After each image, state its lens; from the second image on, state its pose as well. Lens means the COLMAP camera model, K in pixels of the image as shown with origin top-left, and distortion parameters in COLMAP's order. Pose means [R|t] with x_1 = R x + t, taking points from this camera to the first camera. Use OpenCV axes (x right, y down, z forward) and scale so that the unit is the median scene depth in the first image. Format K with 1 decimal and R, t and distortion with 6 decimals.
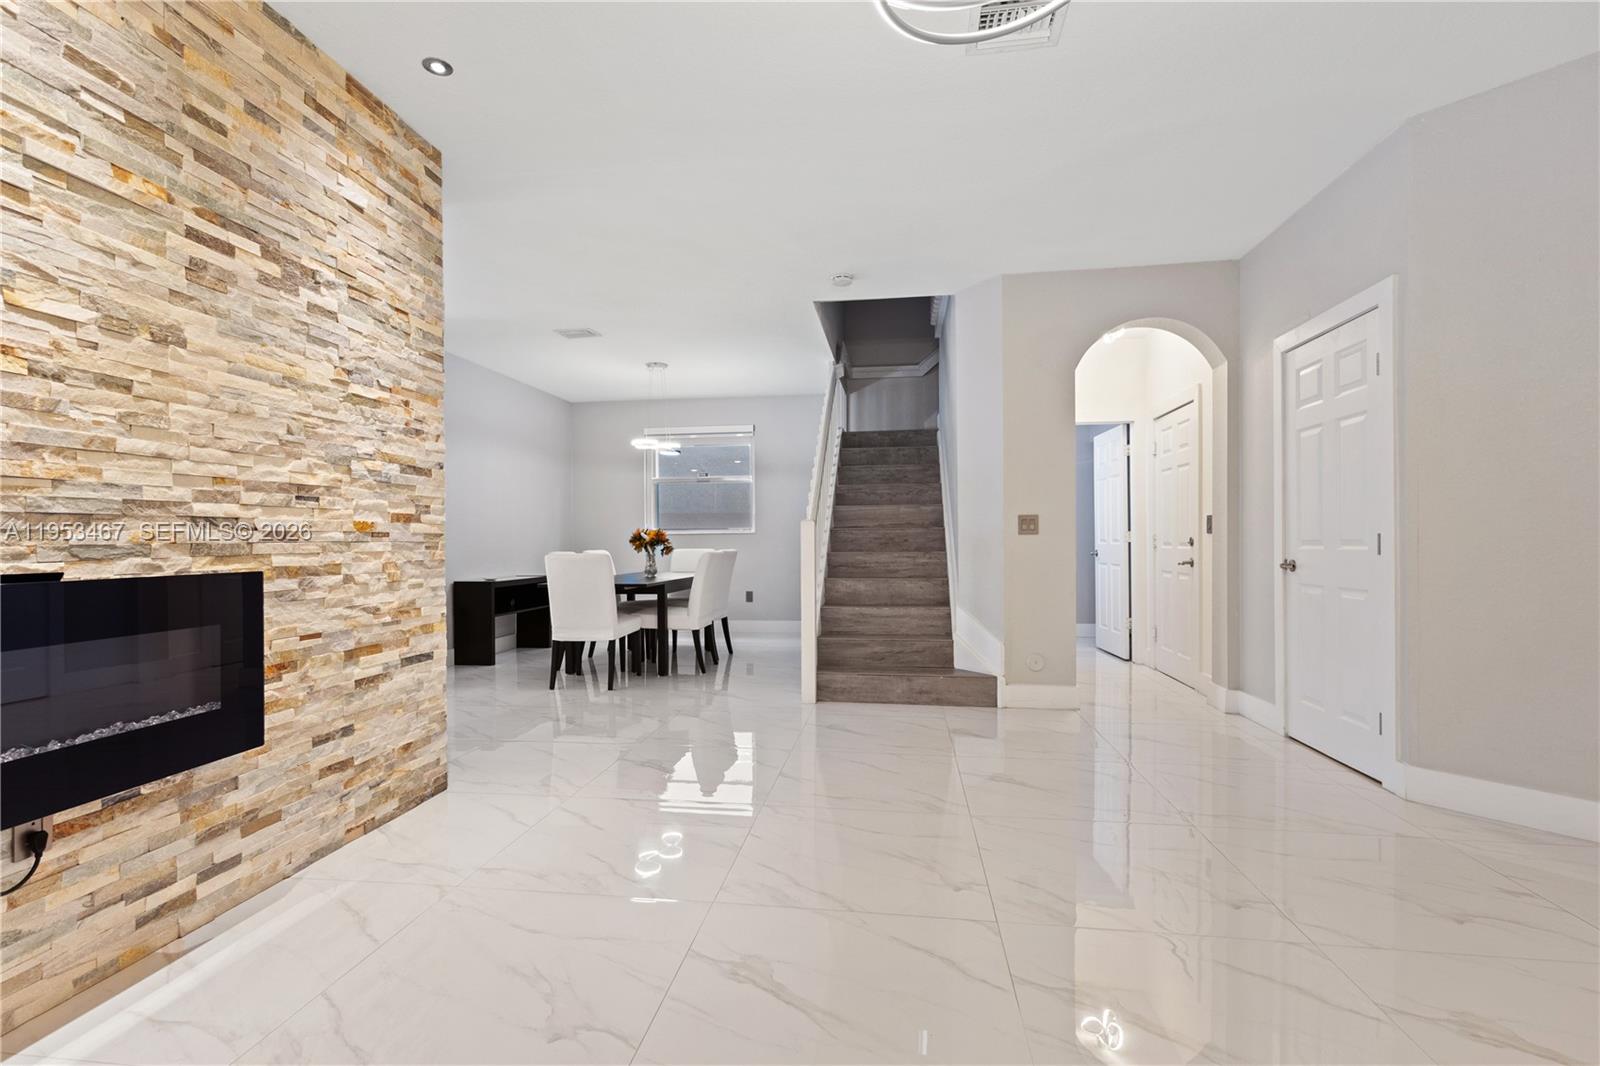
lens RADIAL K [[749.2, 0, 787.1], [0, 749.2, 542.7], [0, 0, 1]] dist [0.012202, -0.001196]
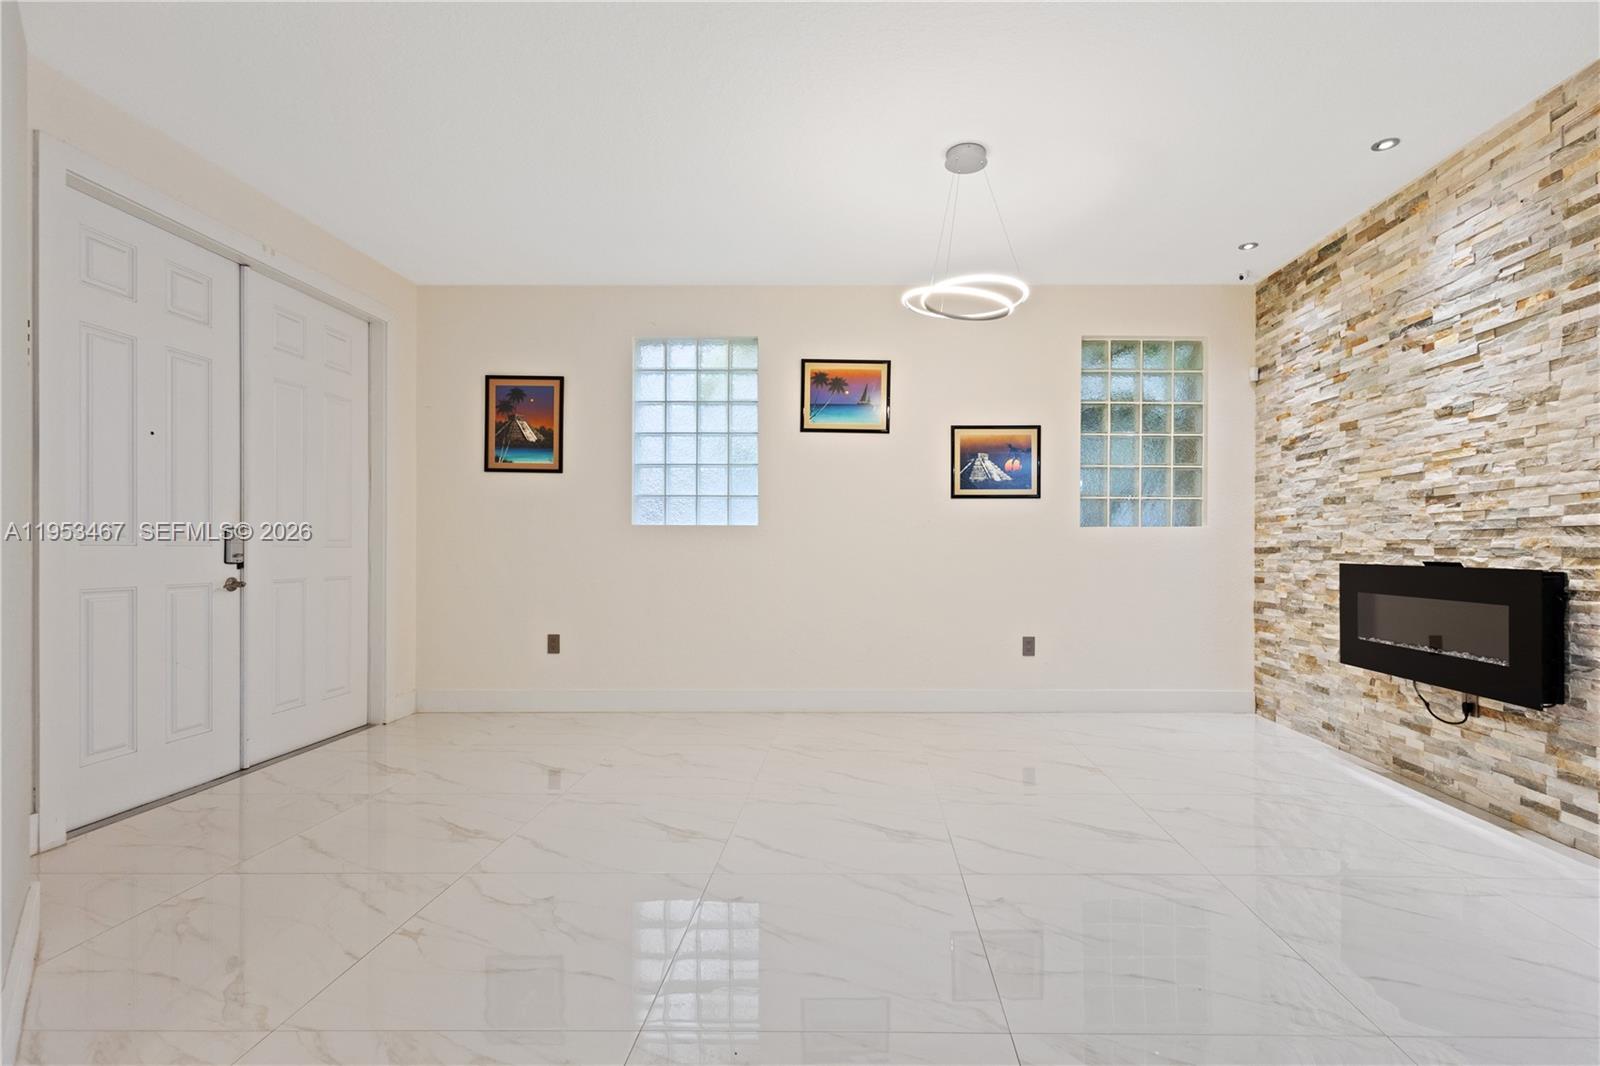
lens RADIAL K [[749.2, 0, 839.1], [0, 749.2, 542.3], [0, 0, 1]] dist [0.012202, -0.001196]
pose [[-0.993141, 0.002917, -0.116888, 0.573552], [0.003016, 0.999995, -0.000668, -0.009794], [0.116886, -0.001016, -0.993145, 2.037346]]
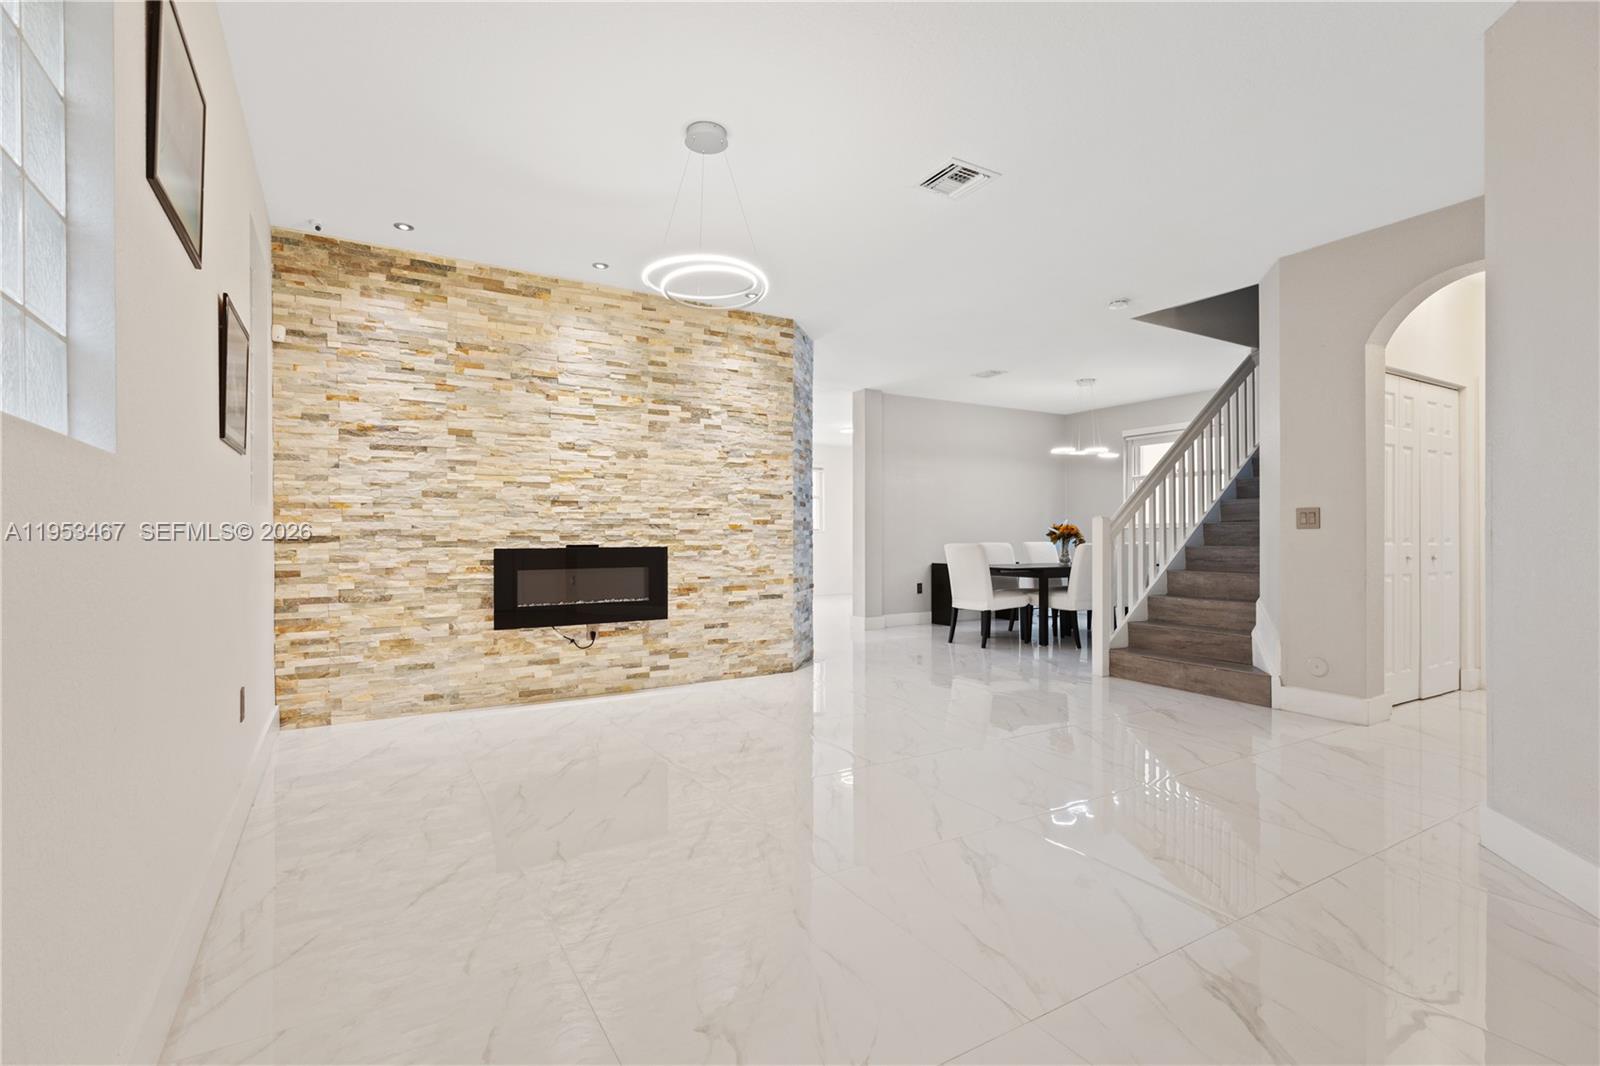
lens RADIAL K [[749.2, 0, 801.0], [0, 749.2, 531.1], [0, 0, 1]] dist [0.012202, -0.001196]
pose [[0.626998, -0.001794, -0.779018, 1.391706], [-0.003337, 0.999982, -0.004988, -0.000965], [0.779013, 0.005728, 0.626981, -0.162114]]
